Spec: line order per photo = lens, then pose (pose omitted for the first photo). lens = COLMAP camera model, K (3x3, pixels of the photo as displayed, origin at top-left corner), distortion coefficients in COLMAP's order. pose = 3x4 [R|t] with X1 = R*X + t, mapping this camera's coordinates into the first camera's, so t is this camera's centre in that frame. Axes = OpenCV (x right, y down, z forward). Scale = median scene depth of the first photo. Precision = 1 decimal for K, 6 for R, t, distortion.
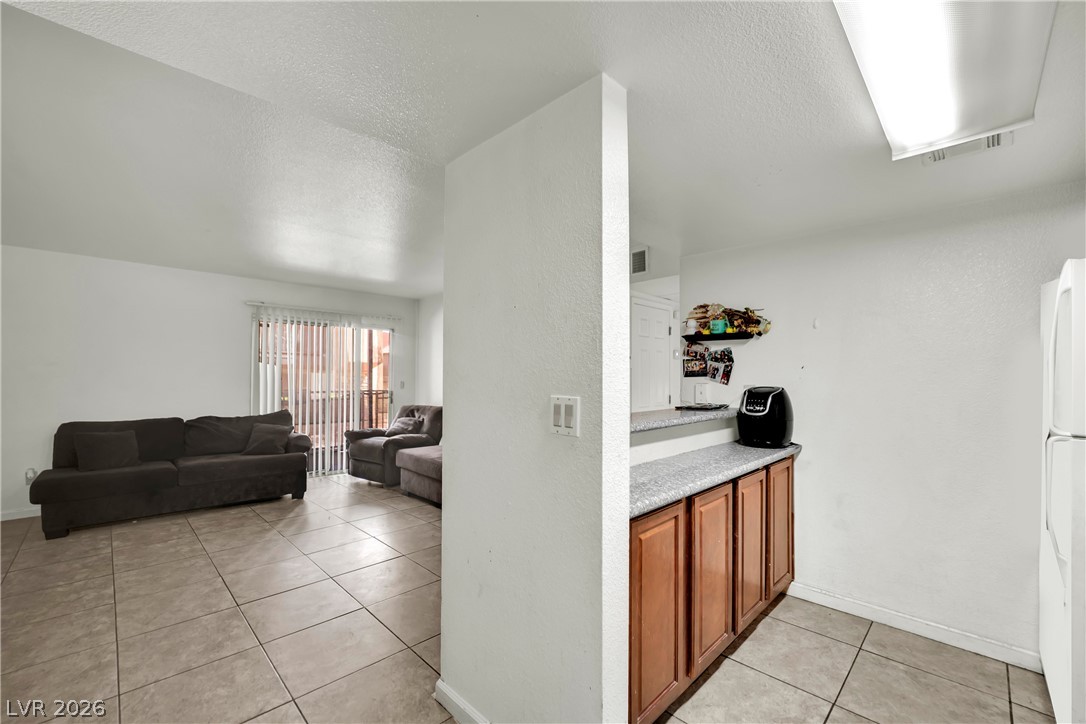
lens RADIAL K [[446.8, 0, 540.2], [0, 446.8, 366.9], [0, 0, 1]] dist [-0.013296, -0.002961]
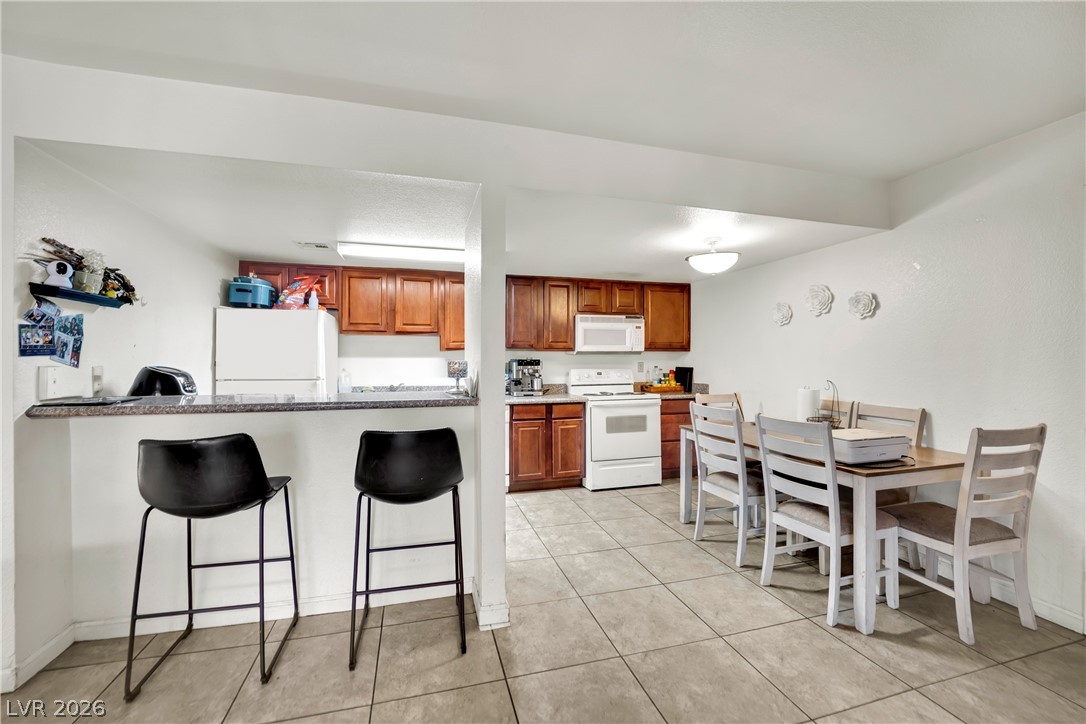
lens RADIAL K [[446.8, 0, 541.0], [0, 446.8, 354.1], [0, 0, 1]] dist [-0.013296, -0.002961]
pose [[-0.872924, -0.006071, 0.487819, -0.523763], [-0.018865, 0.999595, -0.021317, 0.019844], [-0.487491, -0.027811, -0.872685, 1.183422]]
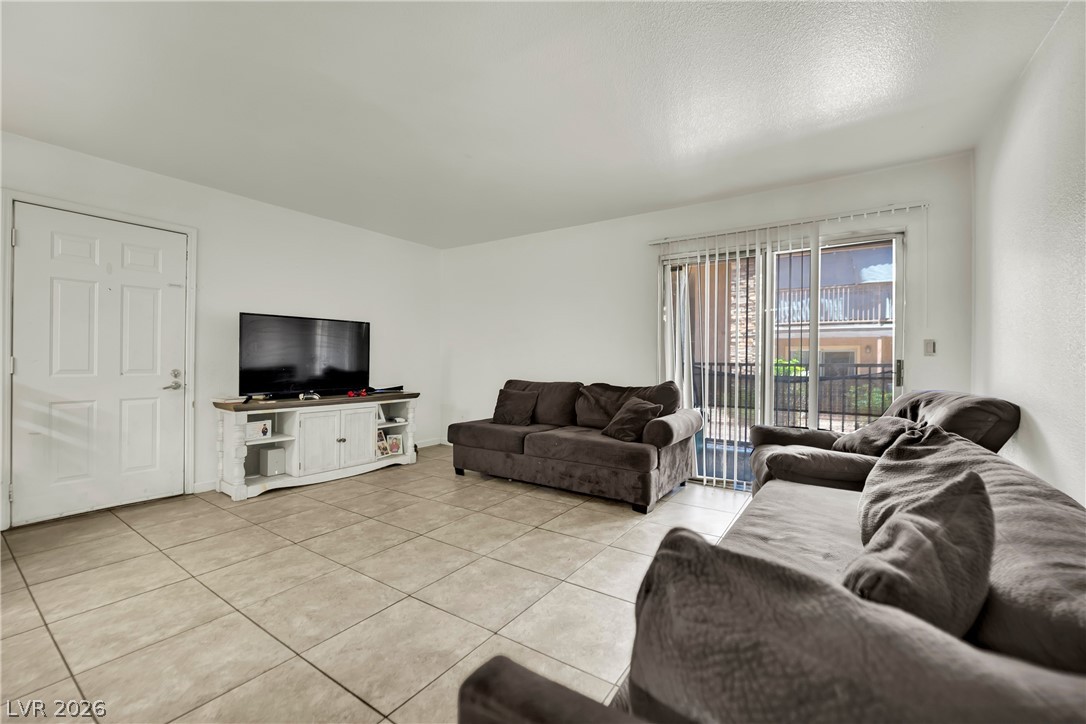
lens RADIAL K [[446.8, 0, 541.0], [0, 446.8, 359.2], [0, 0, 1]] dist [-0.013296, -0.002961]
pose [[0.188276, -0.005092, -0.982103, 0.132646], [0.021422, 0.999770, -0.001077, 0.095719], [0.981882, -0.020836, 0.188342, 1.107662]]
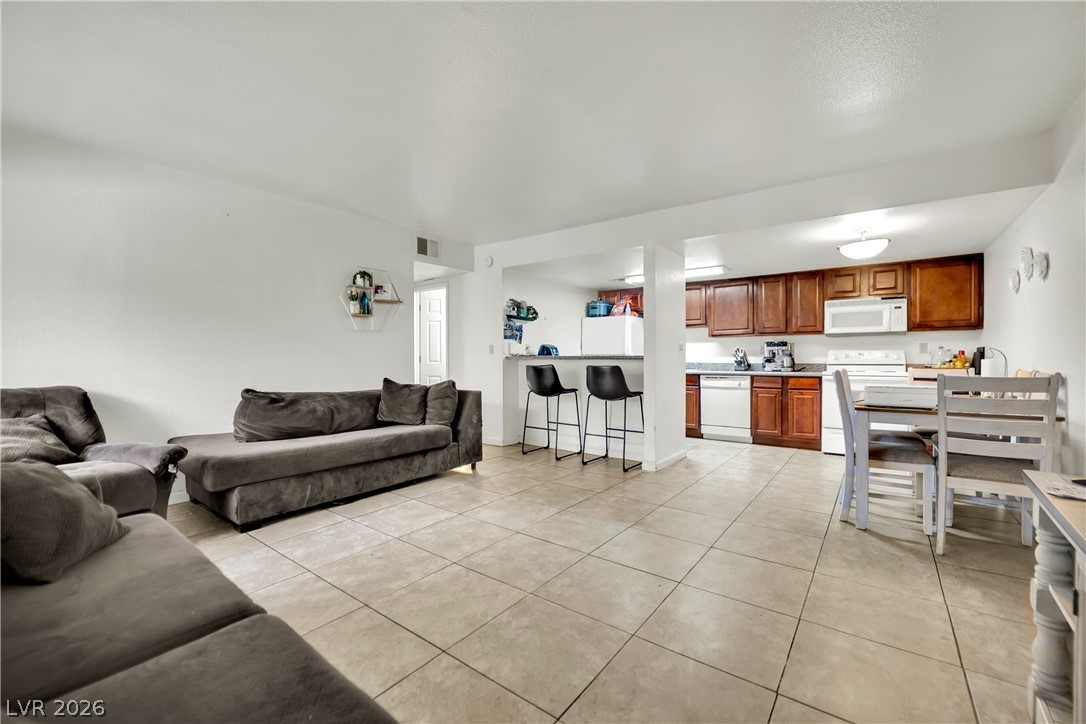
lens RADIAL K [[446.8, 0, 542.4], [0, 446.8, 359.8], [0, 0, 1]] dist [-0.013296, -0.002961]
pose [[-0.139090, -0.010726, 0.990222, -1.425047], [-0.023388, 0.999698, 0.007544, 0.088480], [-0.990003, -0.022110, -0.139299, 1.115405]]
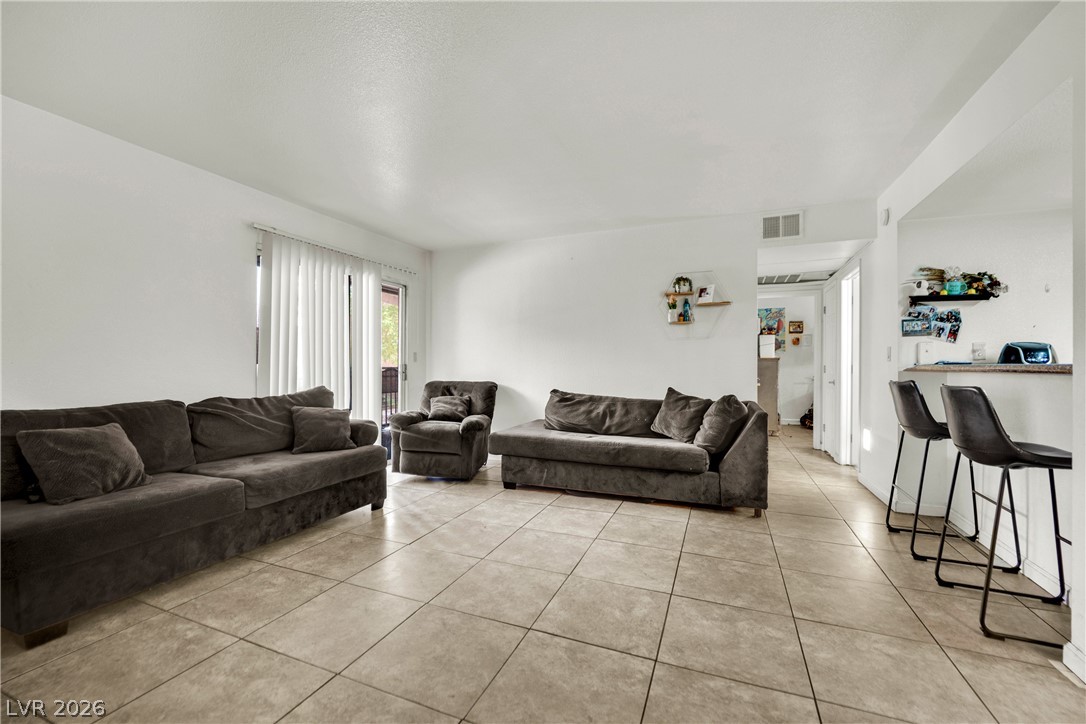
lens RADIAL K [[446.8, 0, 539.6], [0, 446.8, 366.6], [0, 0, 1]] dist [-0.013296, -0.002961]
pose [[0.921923, -0.002957, 0.387361, -0.877861], [-0.007980, 0.999614, 0.026625, 0.073383], [-0.387290, -0.027637, 0.921544, 0.382272]]
